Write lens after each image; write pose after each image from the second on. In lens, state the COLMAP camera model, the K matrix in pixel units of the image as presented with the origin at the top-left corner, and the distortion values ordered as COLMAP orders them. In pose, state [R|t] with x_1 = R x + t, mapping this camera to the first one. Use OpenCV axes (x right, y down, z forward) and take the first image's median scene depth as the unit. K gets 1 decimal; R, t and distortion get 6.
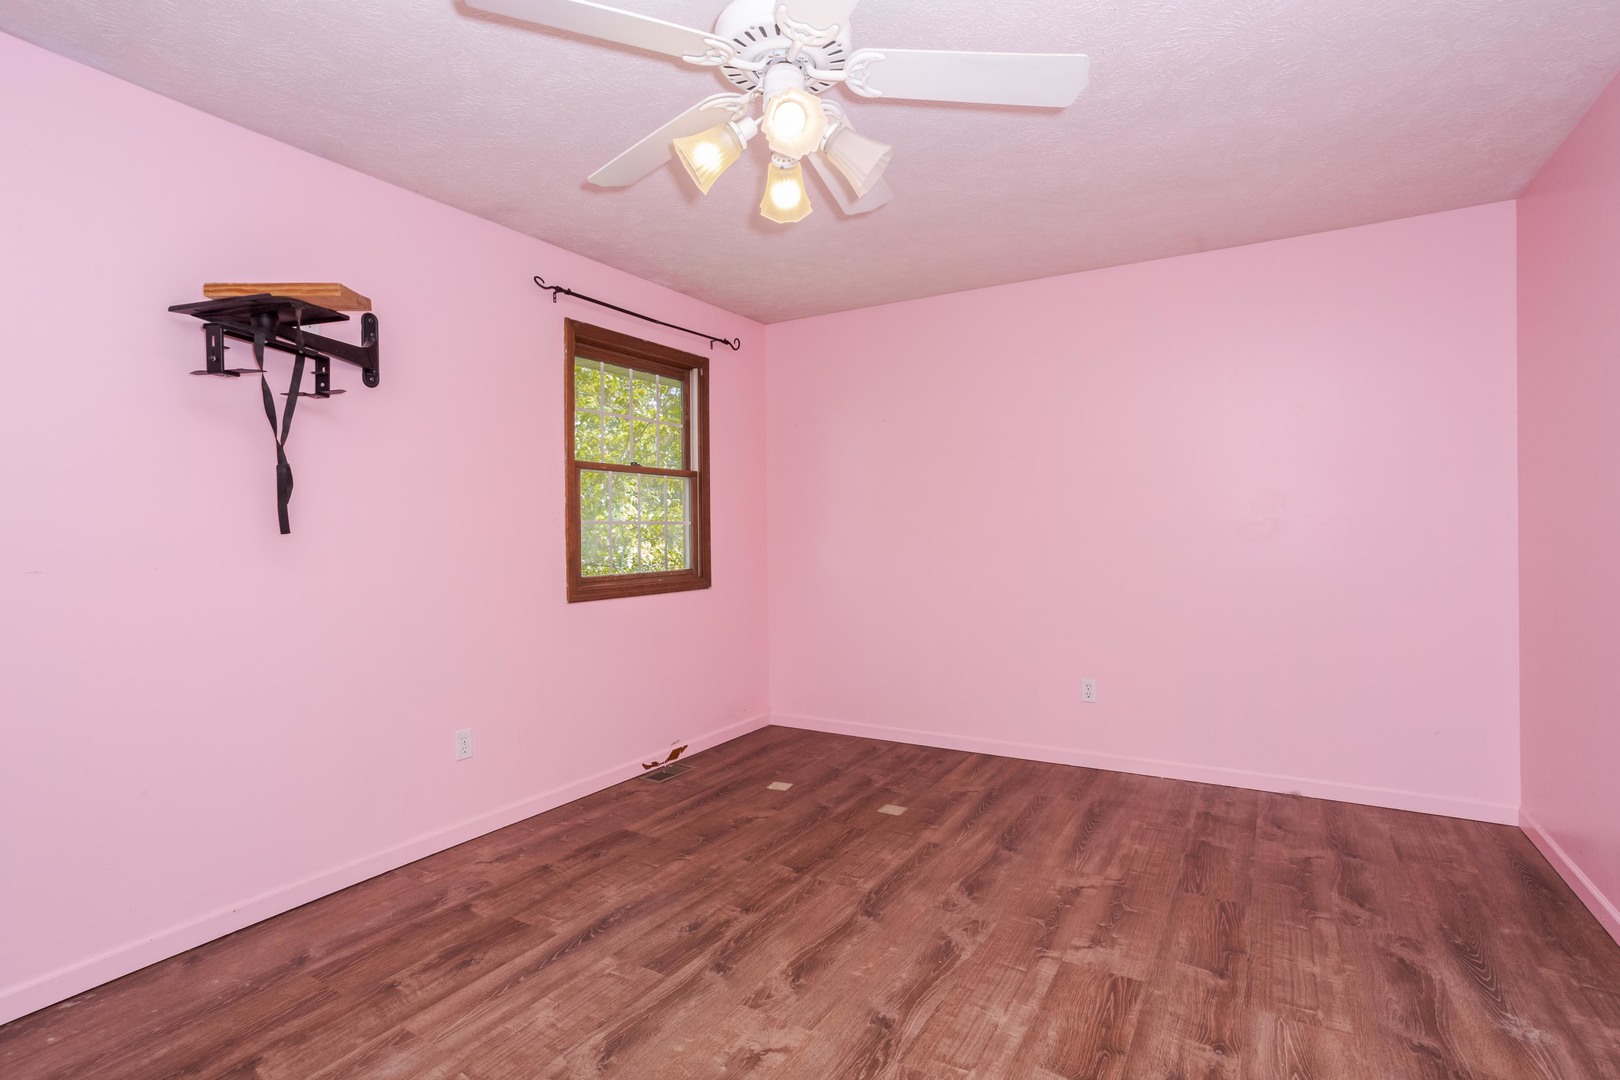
lens RADIAL K [[789.3, 0, 819.0], [0, 789.3, 539.1], [0, 0, 1]] dist [-0.013136, 0.007479]
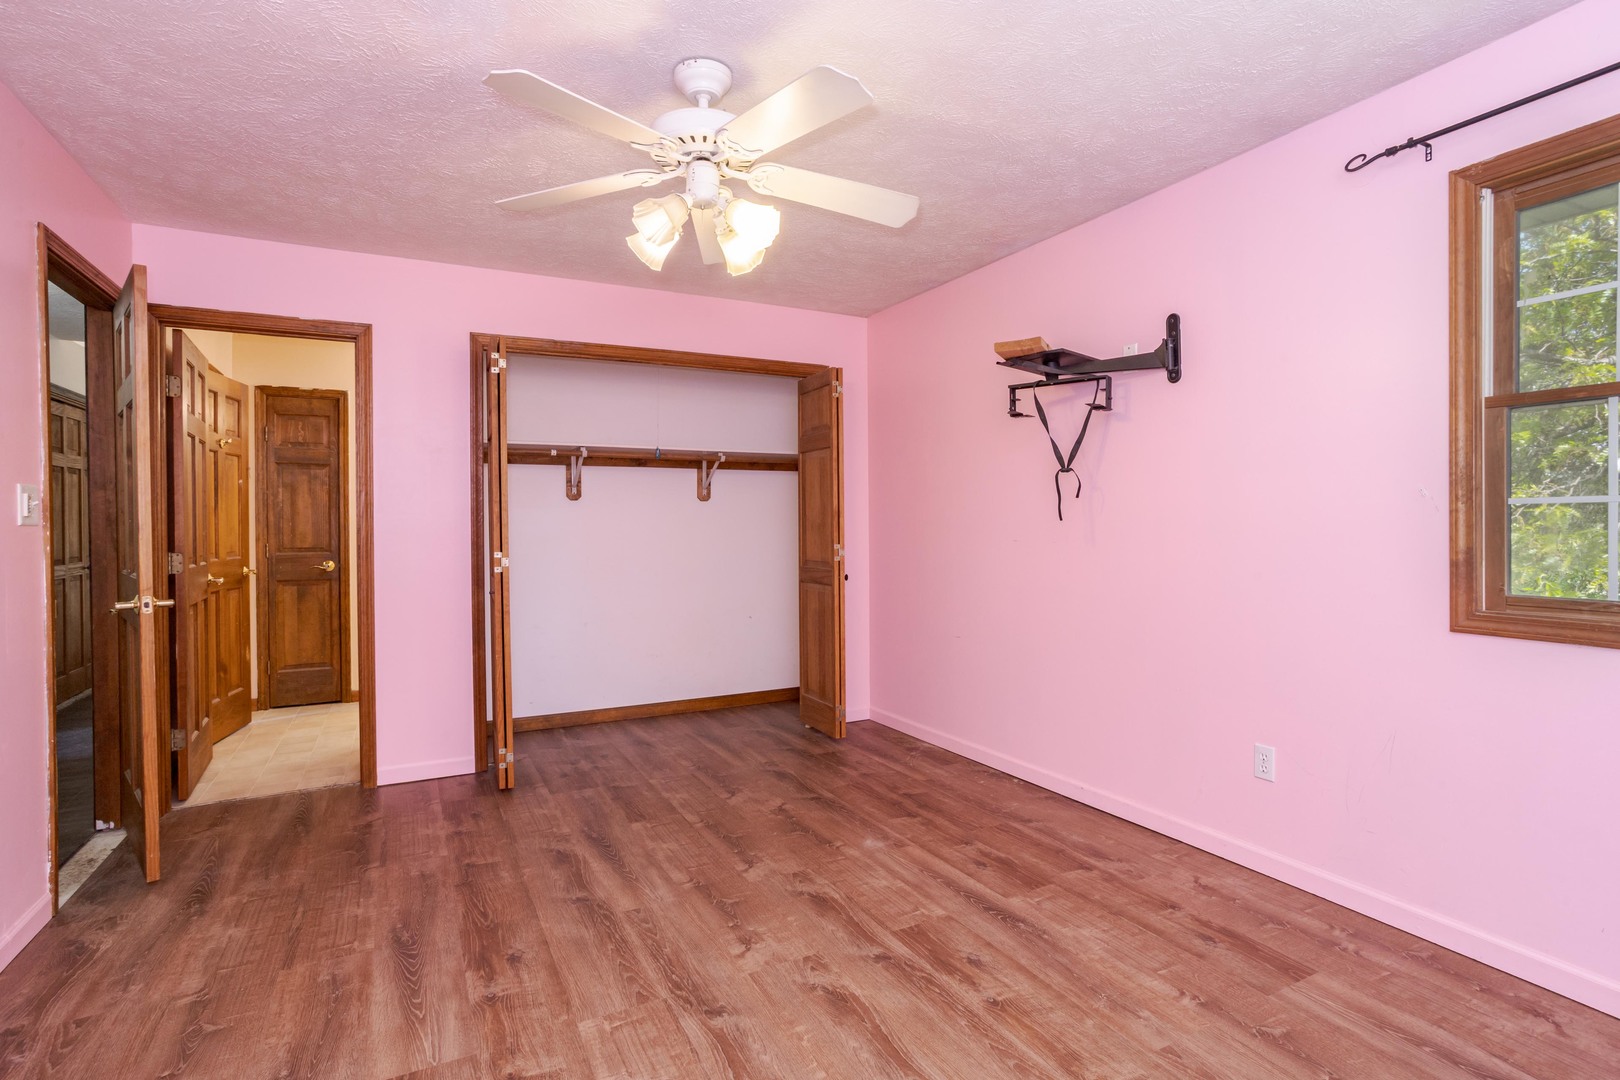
lens RADIAL K [[789.3, 0, 815.1], [0, 789.3, 532.0], [0, 0, 1]] dist [-0.013136, 0.007479]
pose [[-0.521979, 0.023004, -0.852648, 0.714366], [0.005854, 0.999709, 0.023388, -0.023674], [0.852938, 0.007216, -0.521962, 1.348316]]
